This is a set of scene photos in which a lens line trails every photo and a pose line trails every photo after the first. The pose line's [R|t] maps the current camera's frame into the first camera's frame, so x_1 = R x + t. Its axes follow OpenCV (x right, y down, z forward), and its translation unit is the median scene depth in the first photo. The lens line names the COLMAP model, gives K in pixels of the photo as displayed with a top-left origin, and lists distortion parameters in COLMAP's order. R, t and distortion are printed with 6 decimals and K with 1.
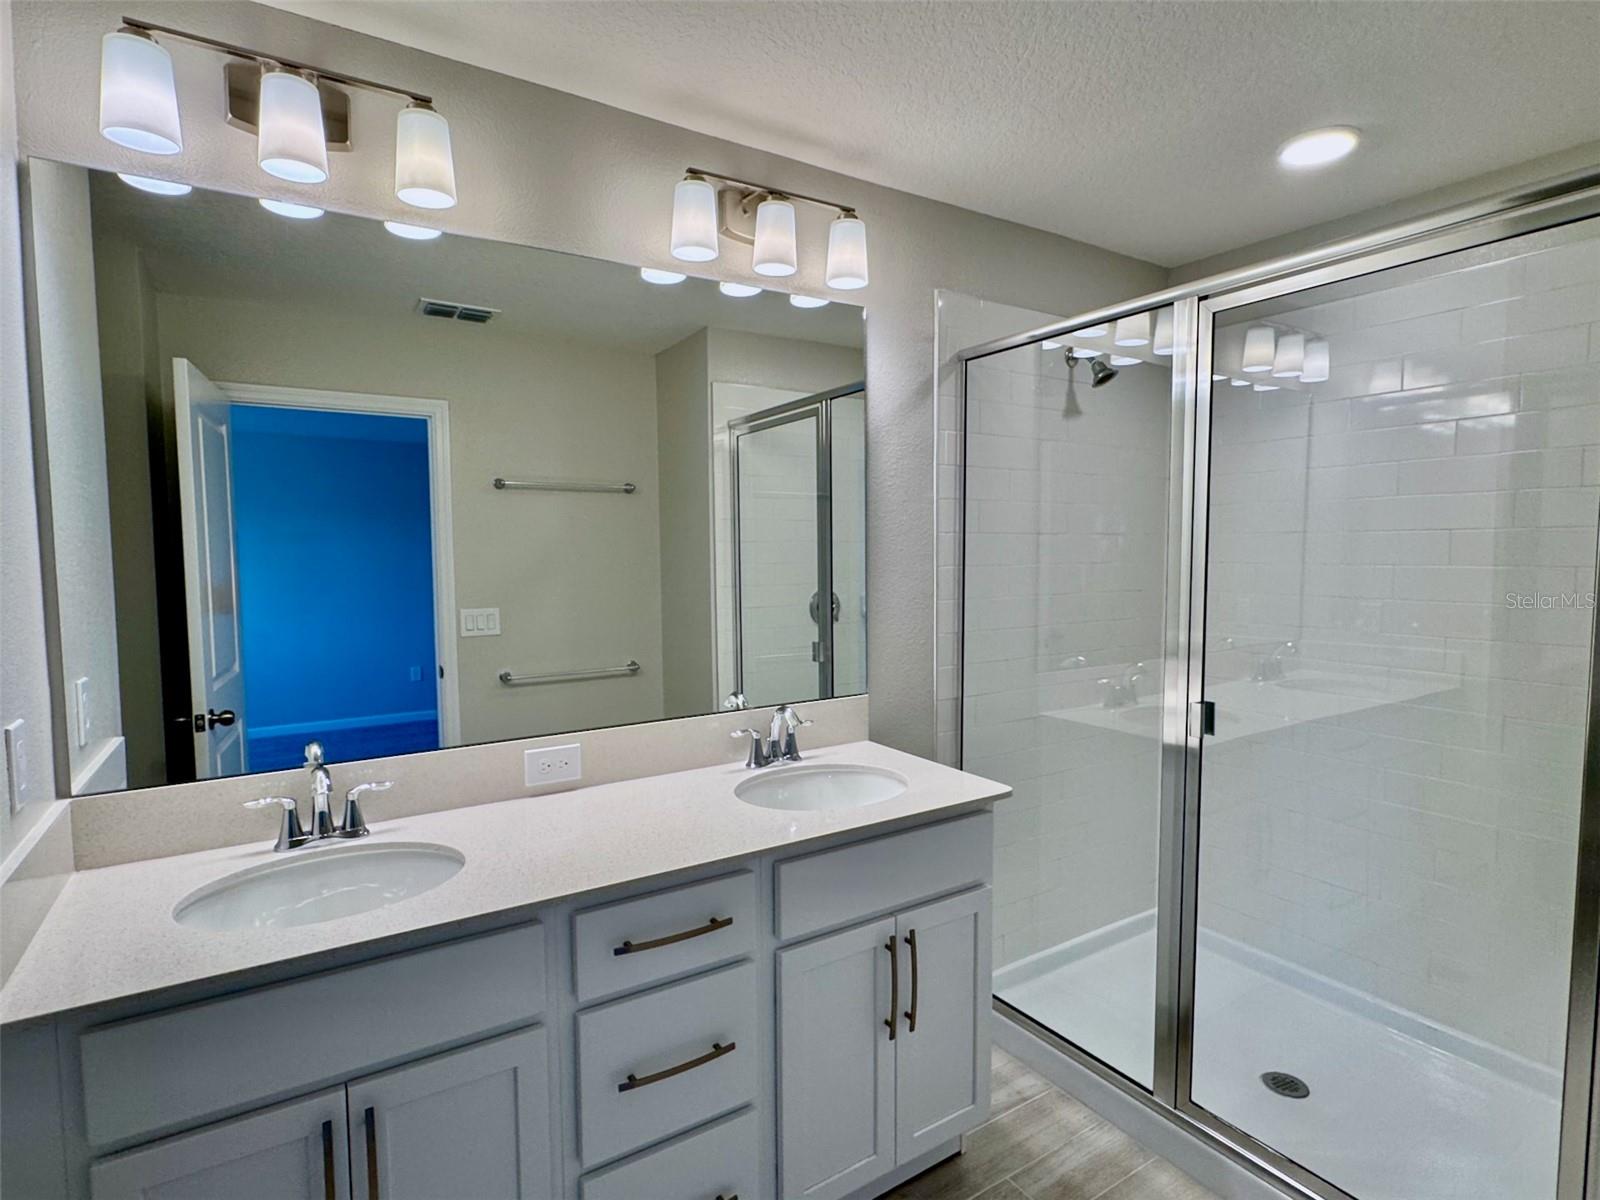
lens RADIAL K [[797.5, 0, 837.9], [0, 797.5, 612.8], [0, 0, 1]] dist [-0.002905, 0.001930]
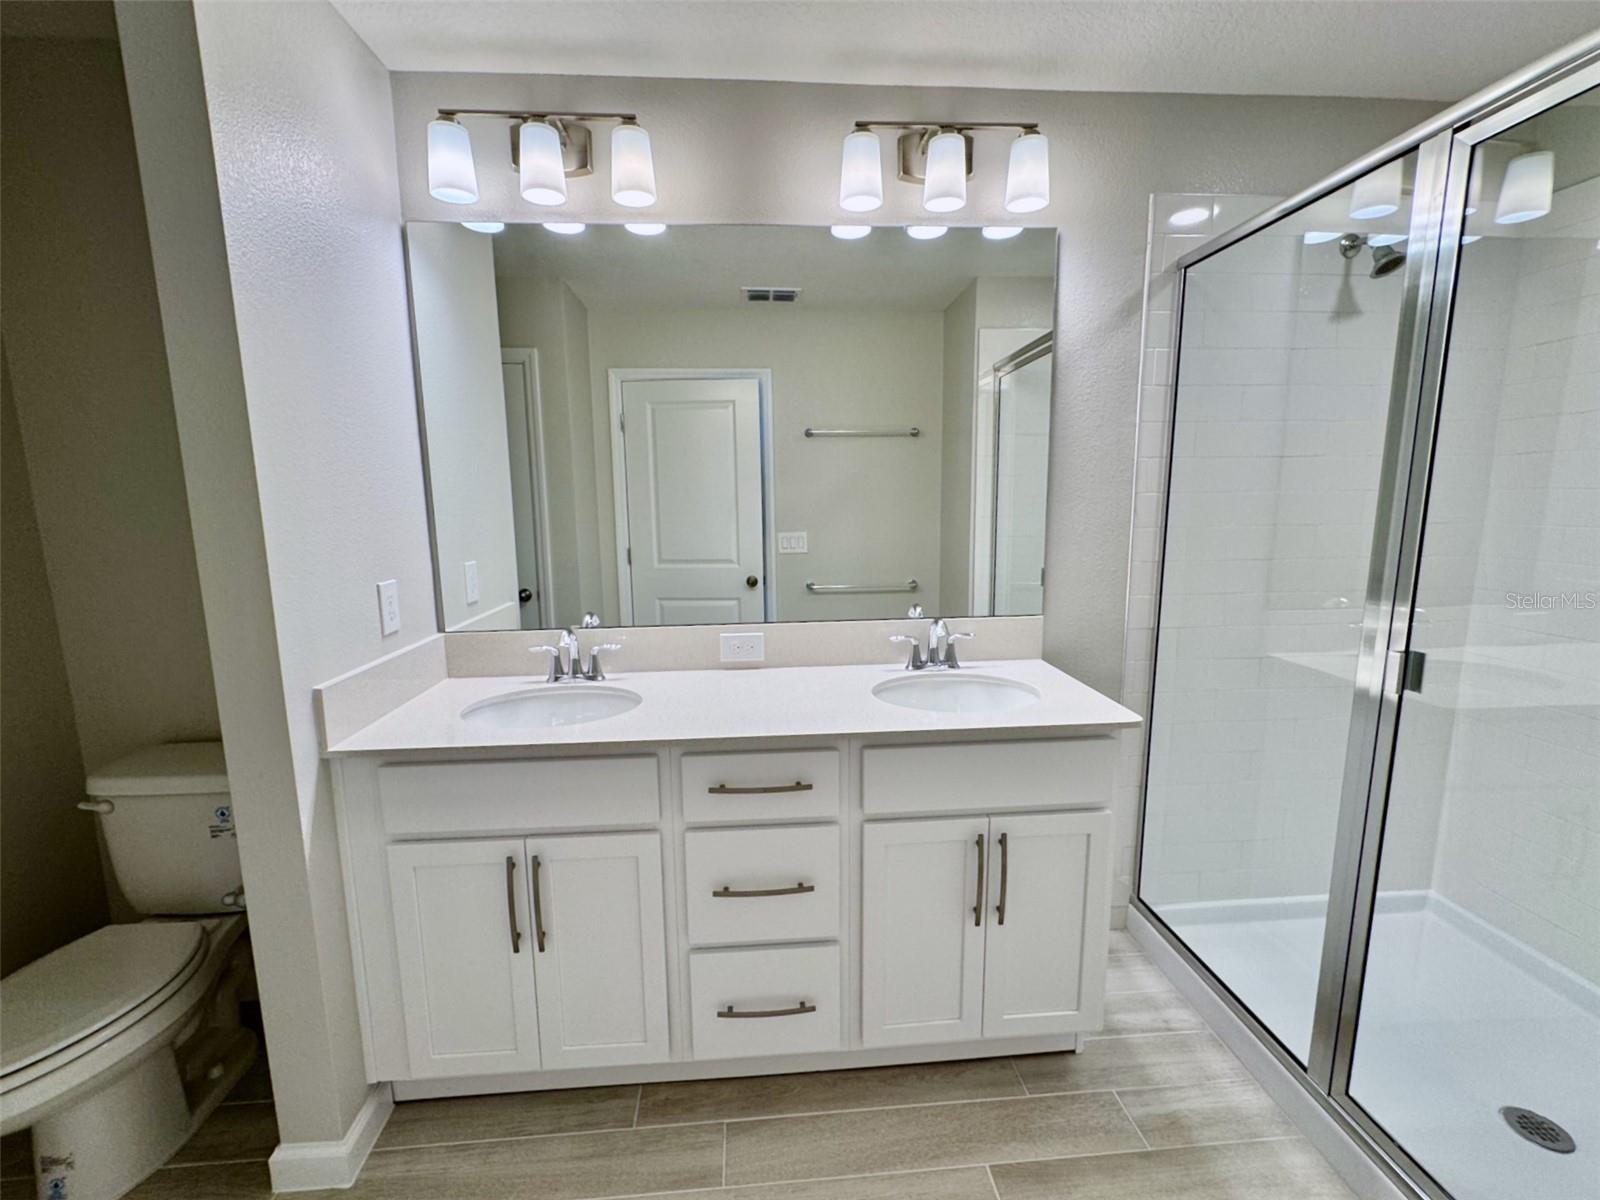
lens RADIAL K [[675.2, 0, 806.8], [0, 675.2, 607.6], [0, 0, 1]] dist [0.002031, -0.001251]
pose [[0.883146, 0.072928, -0.463394, 0.219486], [-0.029491, 0.994519, 0.100310, 0.014559], [0.468170, -0.074922, 0.880457, 0.093561]]
